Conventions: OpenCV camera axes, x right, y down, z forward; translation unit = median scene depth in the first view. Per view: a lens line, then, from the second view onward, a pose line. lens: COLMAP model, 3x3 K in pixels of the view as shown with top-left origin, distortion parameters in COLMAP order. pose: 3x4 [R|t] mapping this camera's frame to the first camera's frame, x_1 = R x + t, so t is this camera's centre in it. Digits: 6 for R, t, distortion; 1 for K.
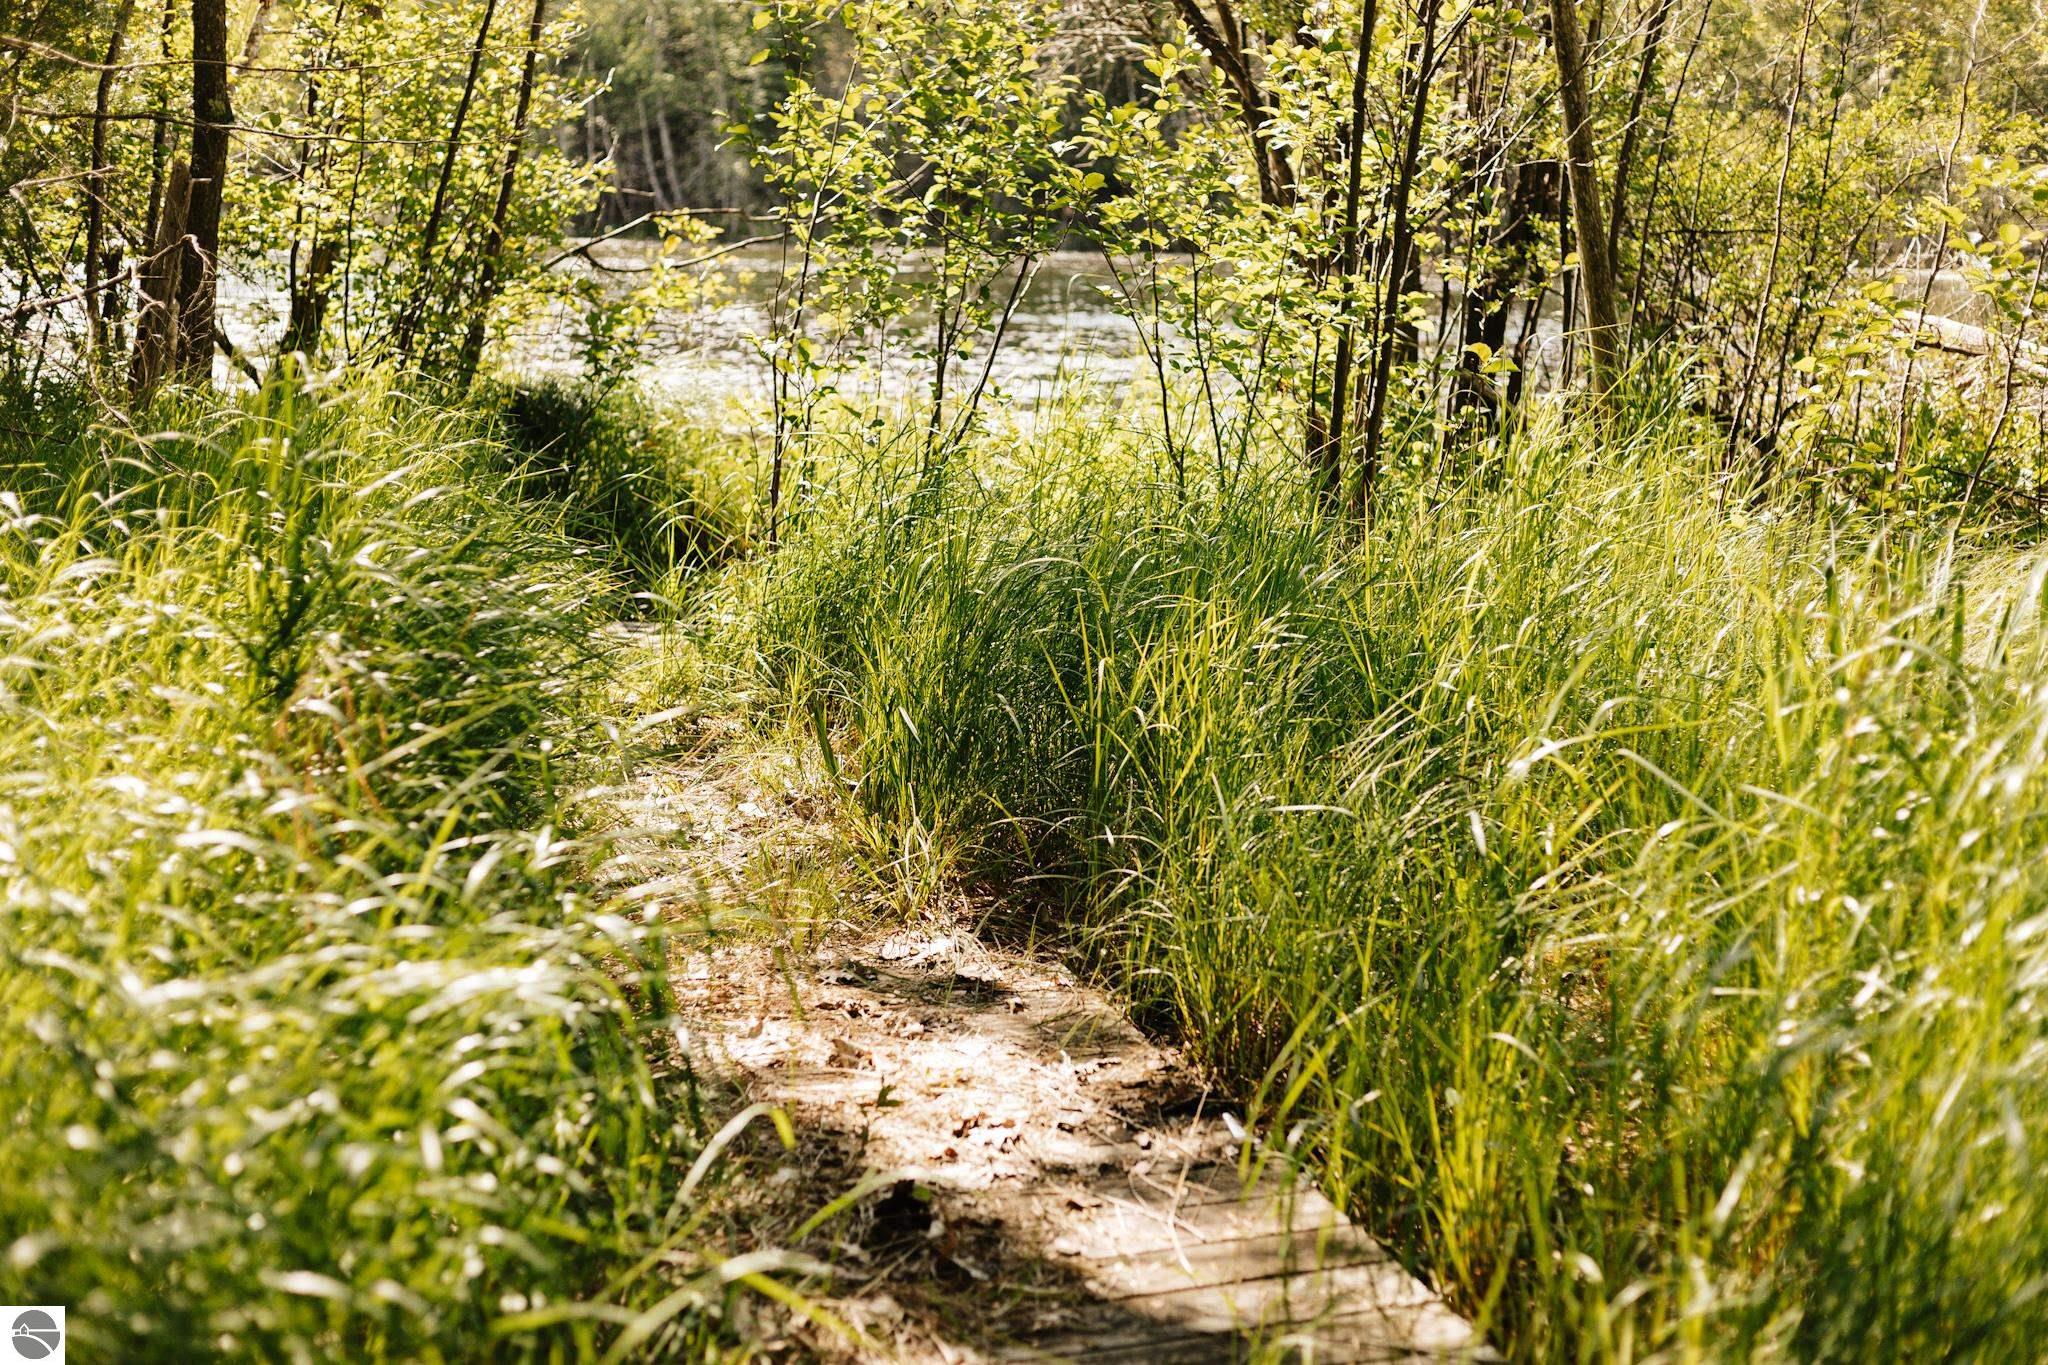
lens RADIAL K [[2860.2, 0, 1024.0], [0, 2860.2, 682.5], [0, 0, 1]] dist [-0.027227, 0.043897]
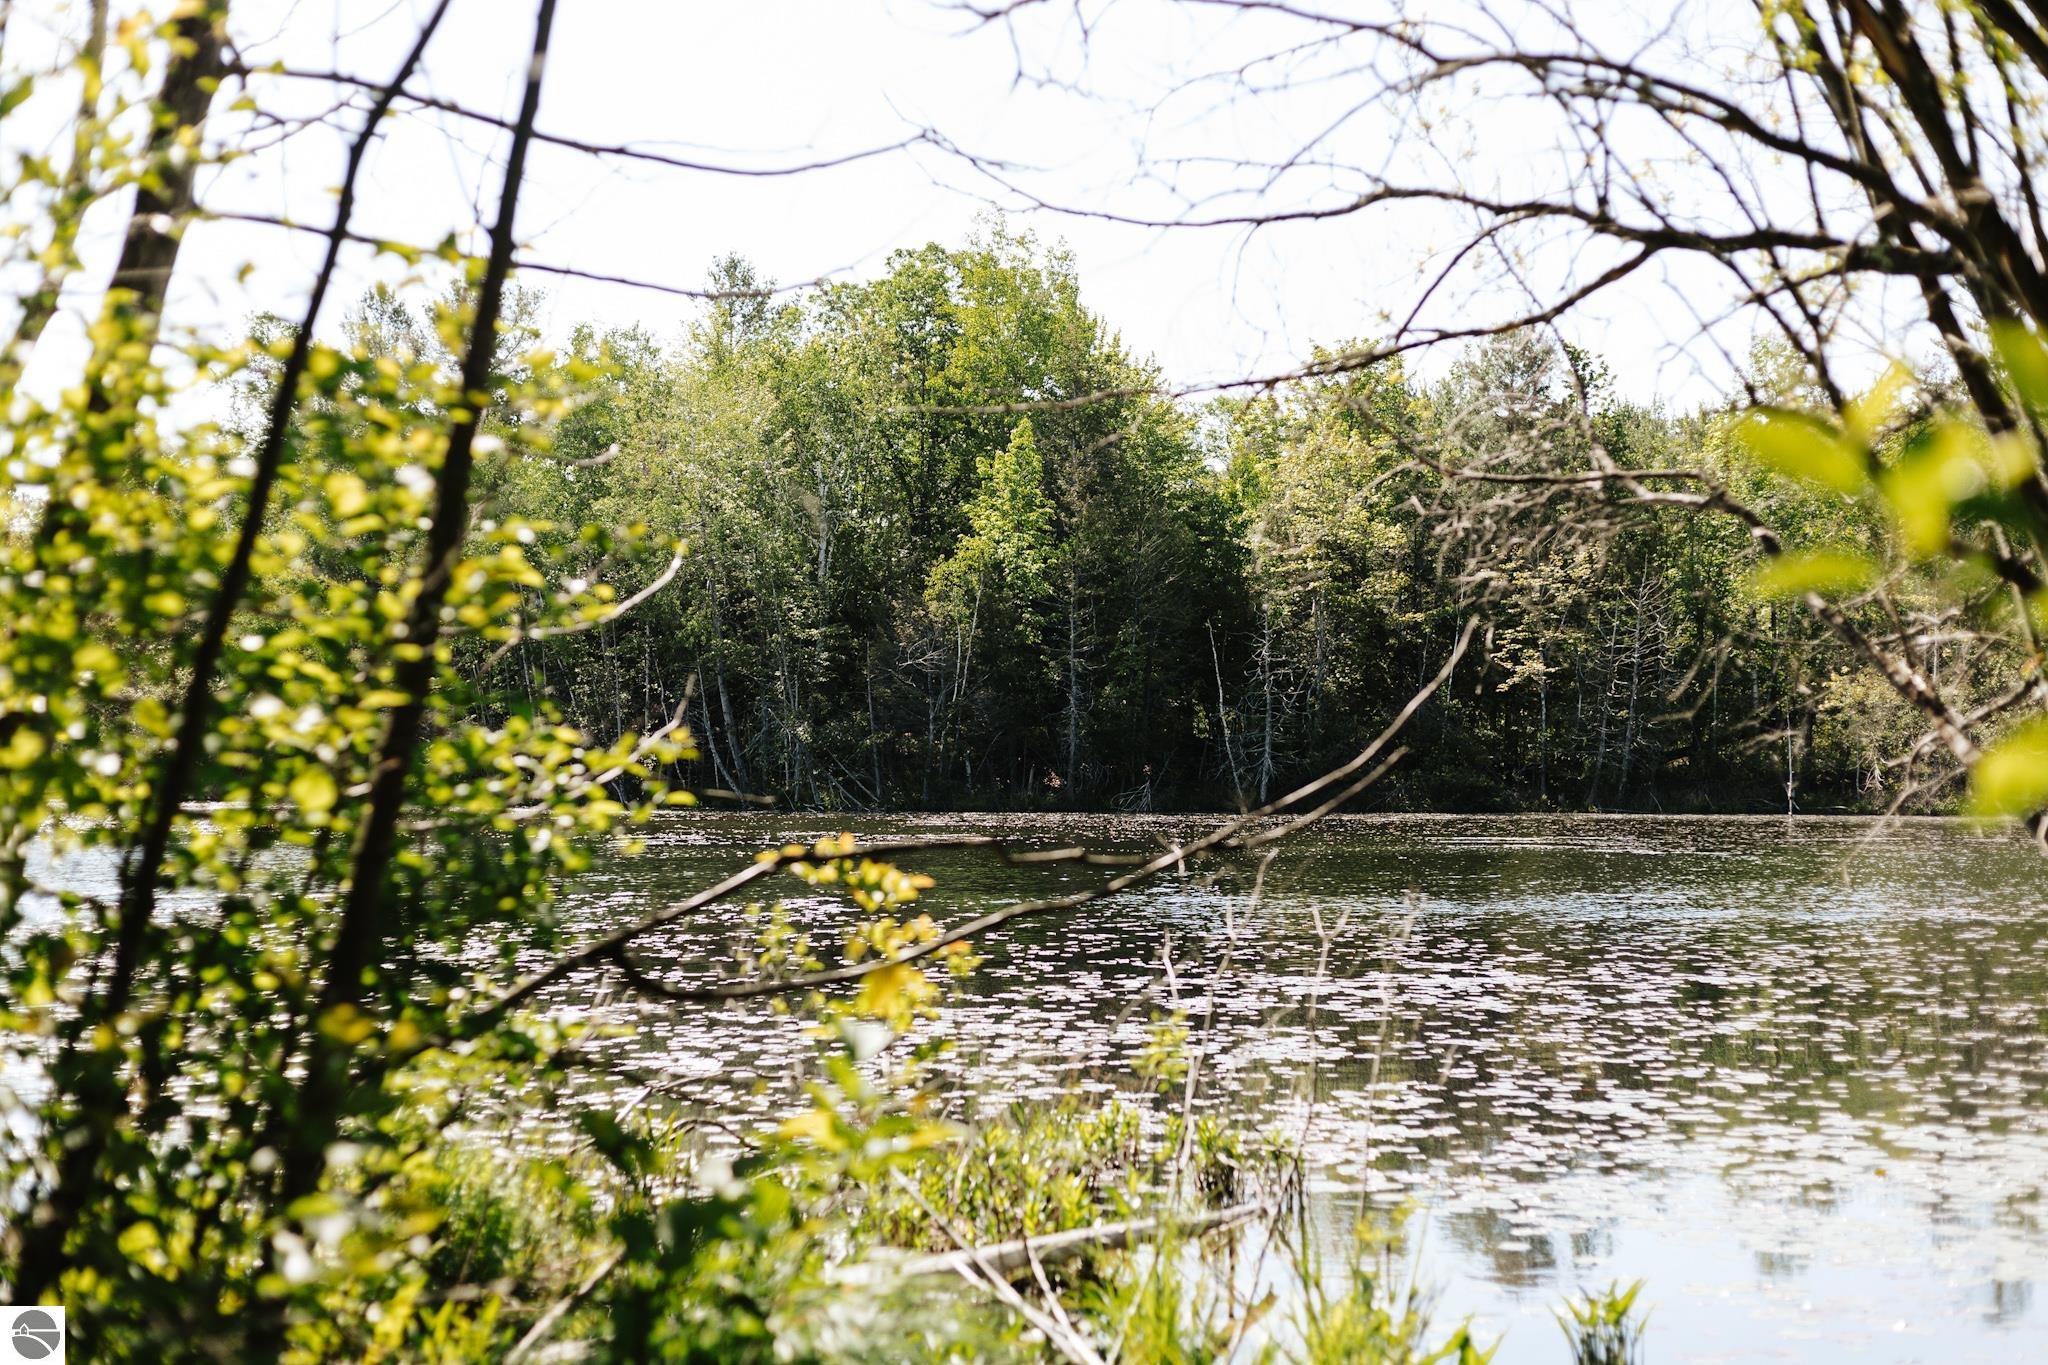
lens RADIAL K [[2860.2, 0, 1024.0], [0, 2860.2, 682.5], [0, 0, 1]] dist [-0.027227, 0.043897]
pose [[0.999615, -0.023471, -0.014801, -0.099687], [0.020164, 0.980875, -0.193590, -0.121620], [0.019062, 0.193217, 0.980971, 0.667655]]
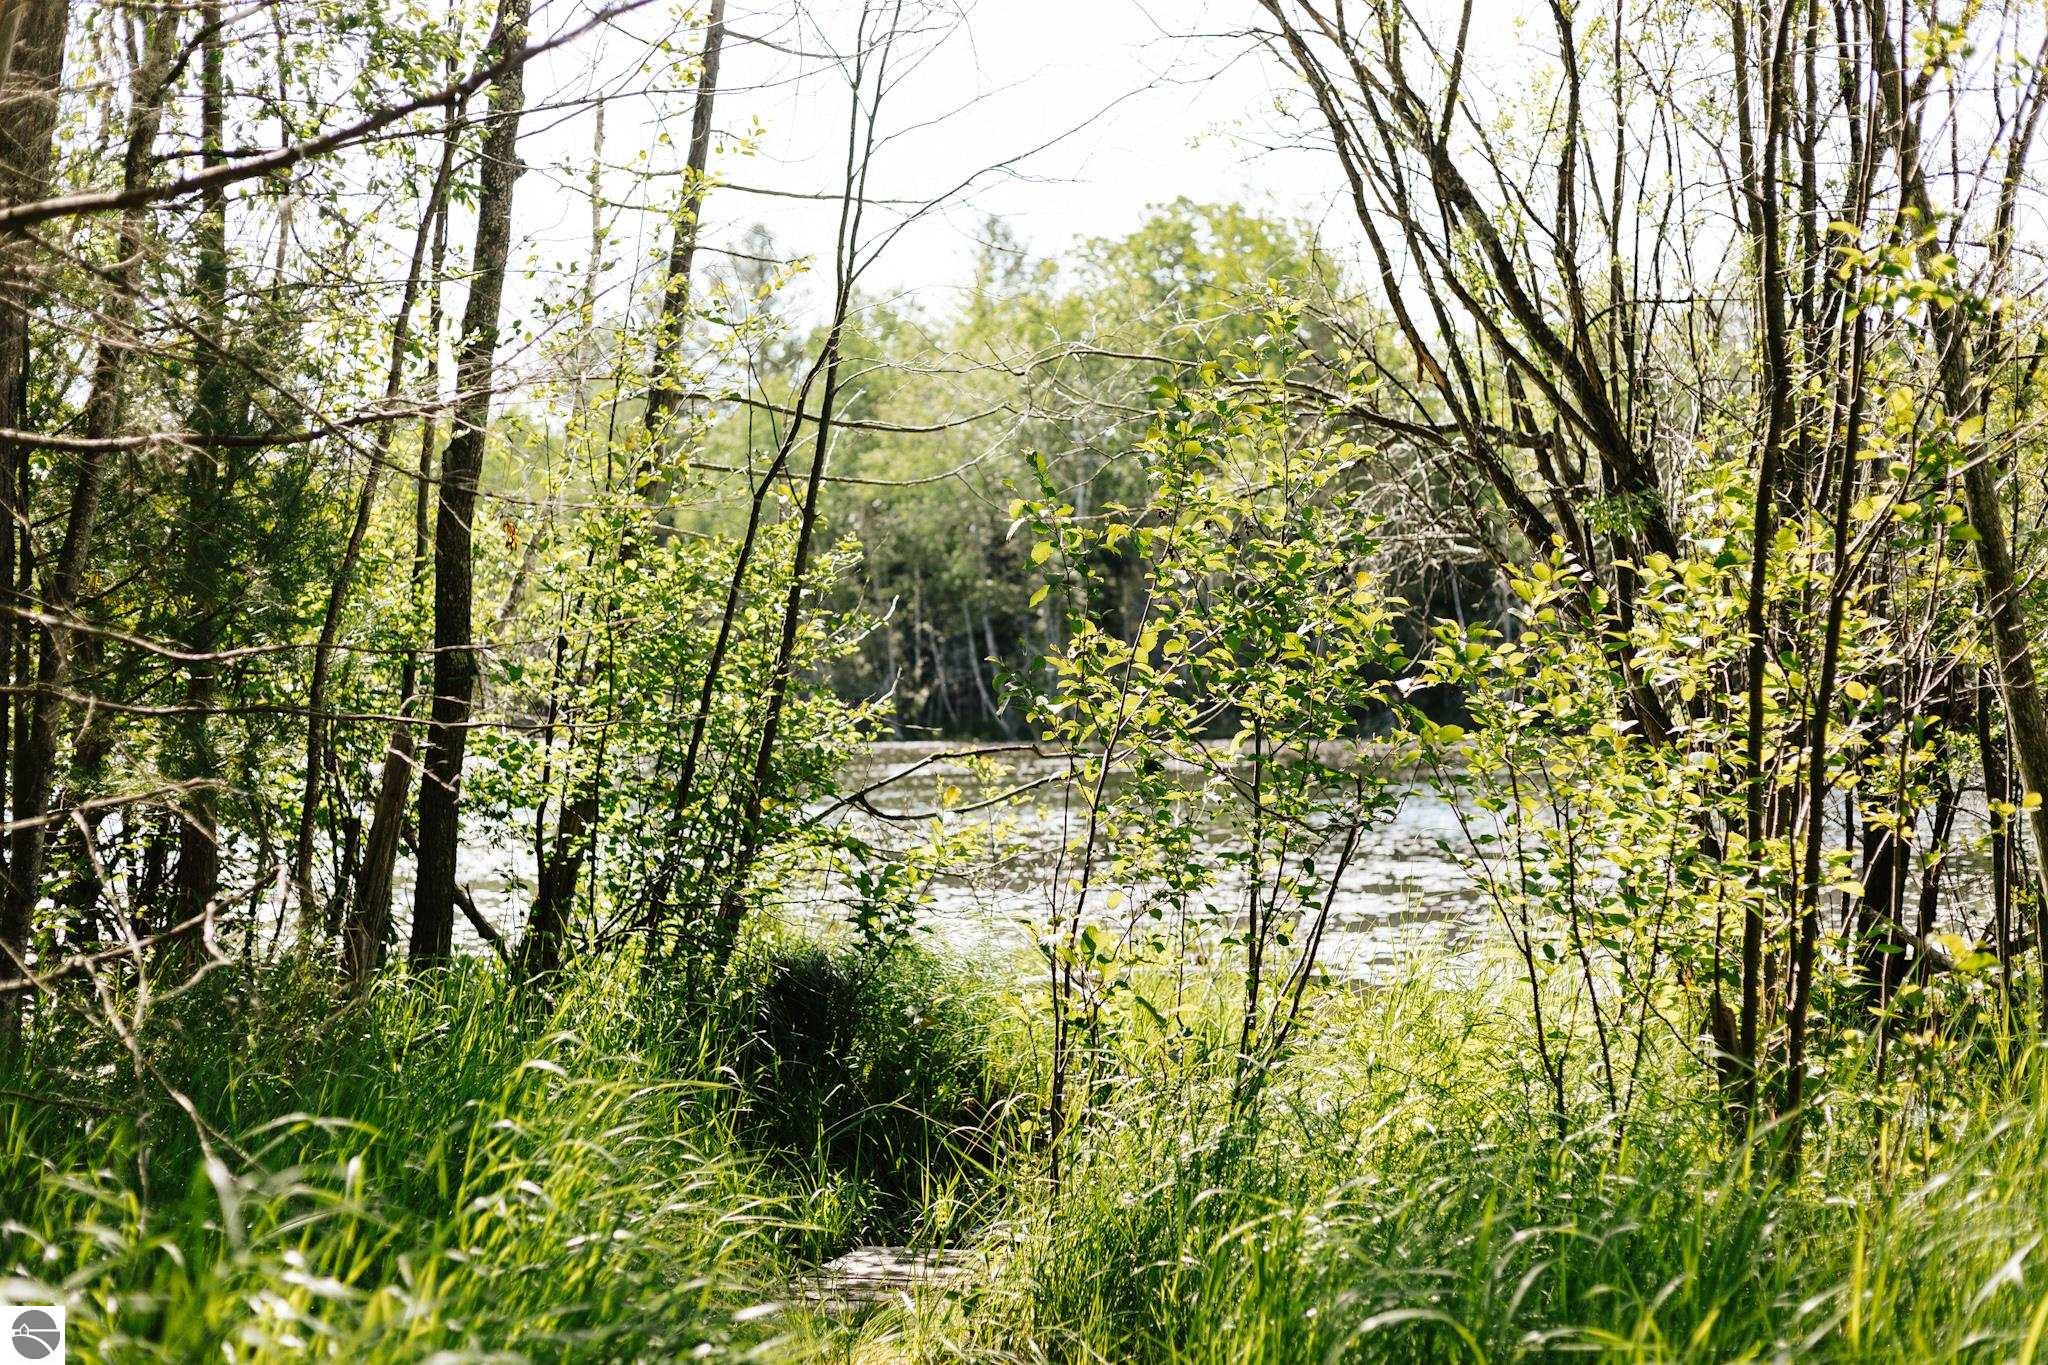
lens RADIAL K [[2860.2, 0, 1024.0], [0, 2860.2, 682.5], [0, 0, 1]] dist [-0.027227, 0.043897]
pose [[0.993161, -0.036697, -0.110837, -0.000623], [0.017297, 0.985091, -0.171165, -0.034529], [0.115466, 0.168077, 0.978988, 0.123762]]
